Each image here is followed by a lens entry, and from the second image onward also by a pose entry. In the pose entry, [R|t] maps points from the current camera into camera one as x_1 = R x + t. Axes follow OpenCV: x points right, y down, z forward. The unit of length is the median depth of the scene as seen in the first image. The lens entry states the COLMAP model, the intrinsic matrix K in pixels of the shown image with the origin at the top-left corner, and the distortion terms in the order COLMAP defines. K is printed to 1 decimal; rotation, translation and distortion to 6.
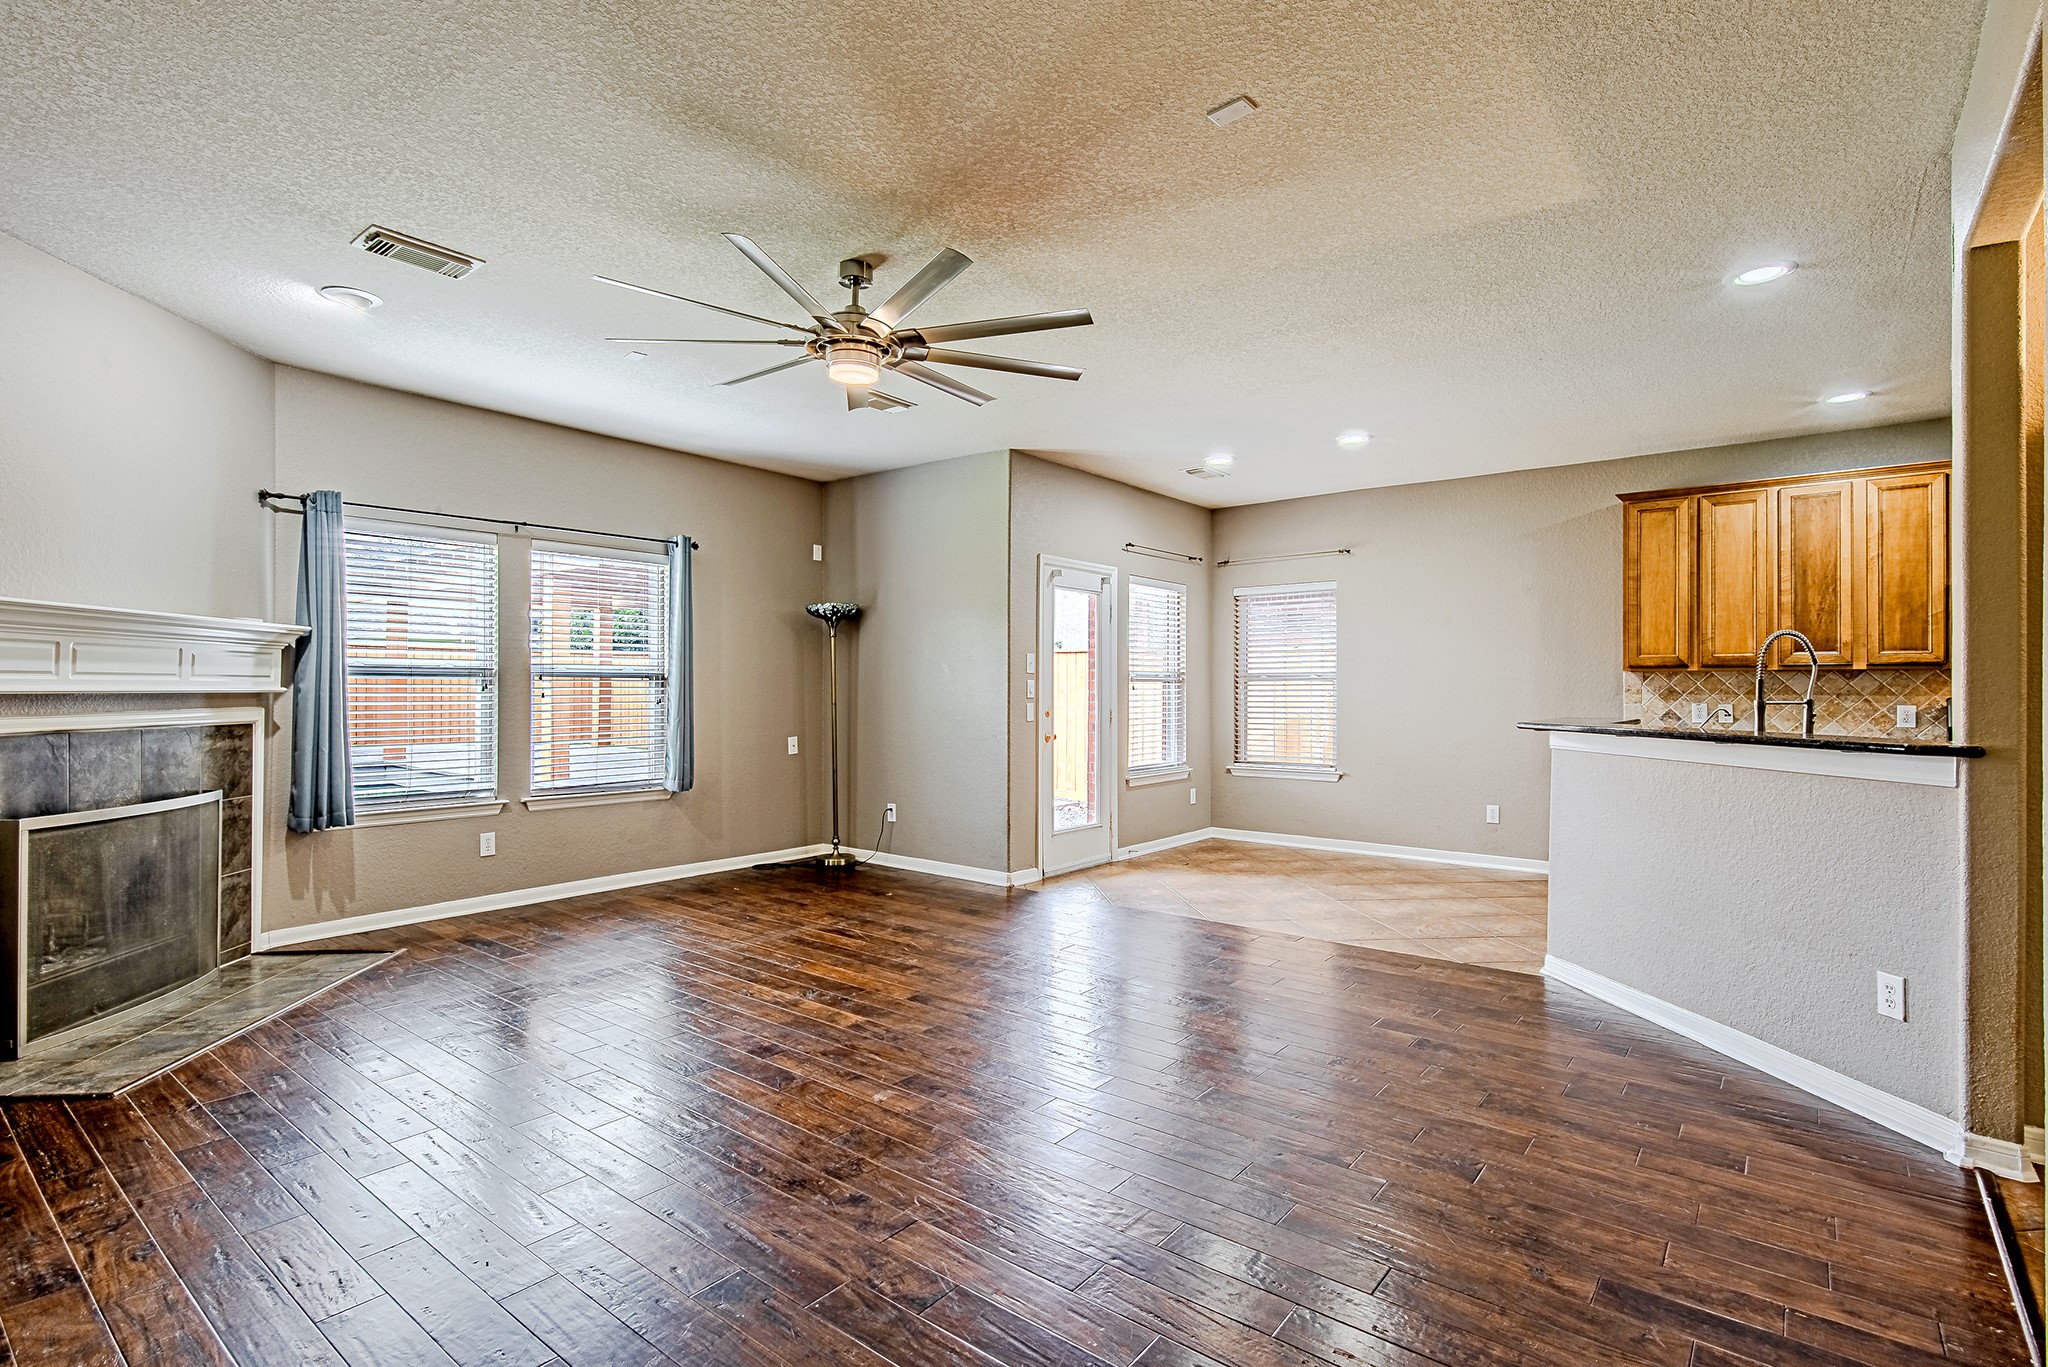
lens RADIAL K [[979.9, 0, 1018.3], [0, 979.9, 685.5], [0, 0, 1]] dist [0.014628, -0.007542]
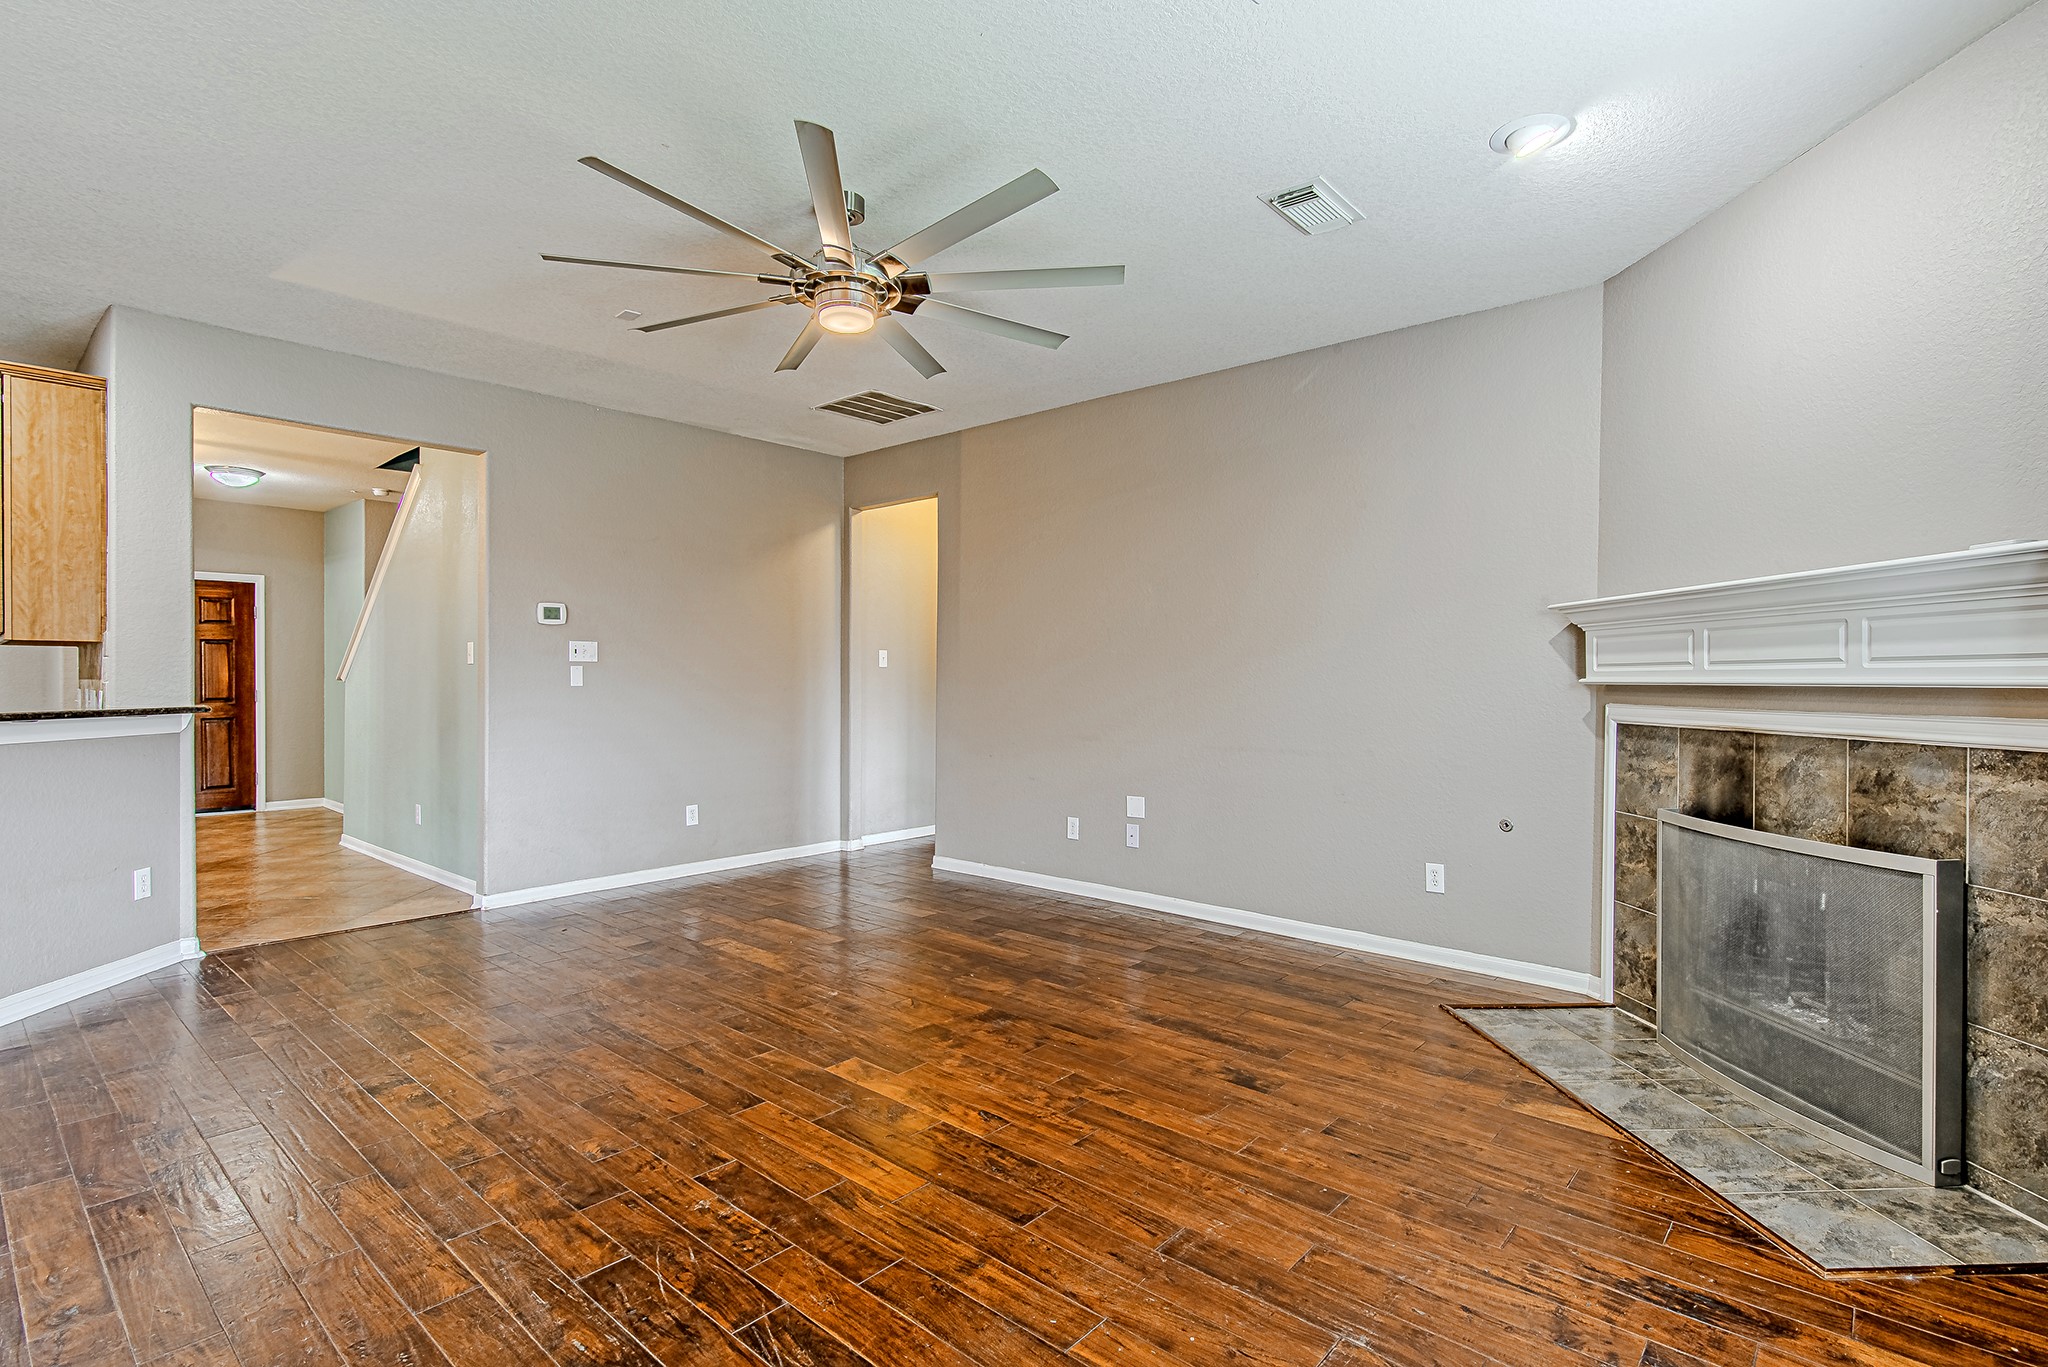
lens RADIAL K [[979.9, 0, 1008.2], [0, 979.9, 687.9], [0, 0, 1]] dist [0.014628, -0.007542]
pose [[-0.997859, -0.006896, 0.065034, -0.239033], [-0.006591, 0.999966, 0.004902, 0.006357], [-0.065066, 0.004463, -0.997871, 1.204145]]
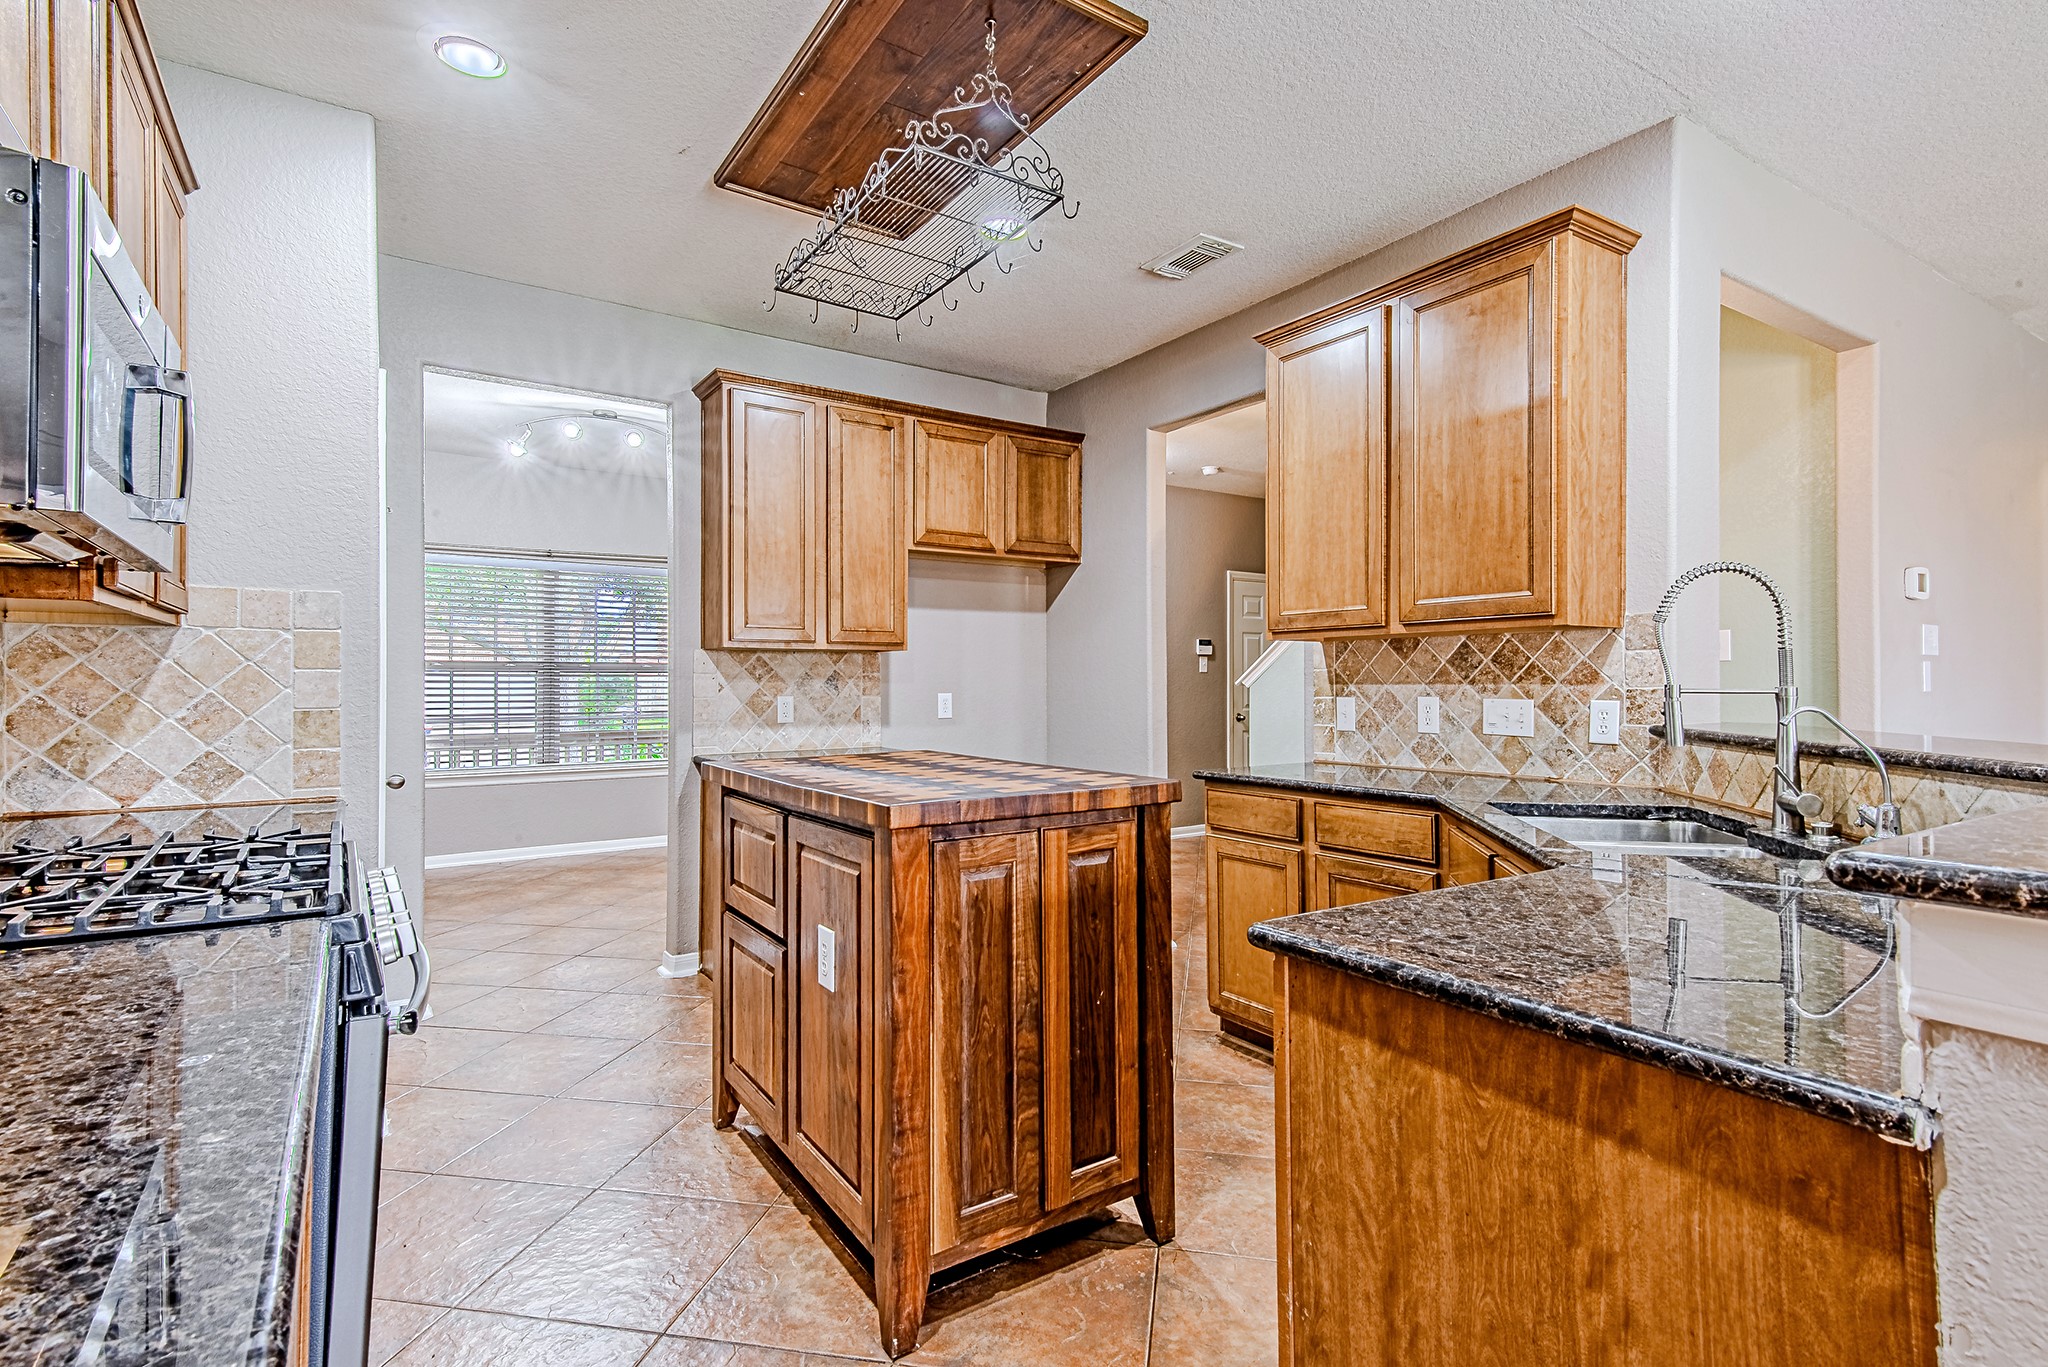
lens RADIAL K [[979.9, 0, 1035.8], [0, 979.9, 681.8], [0, 0, 1]] dist [0.014628, -0.007542]
pose [[-0.956595, -0.000083, 0.291419, 0.642394], [-0.001347, 0.999991, -0.004137, 0.009840], [-0.291416, -0.004350, -0.956586, 1.074702]]
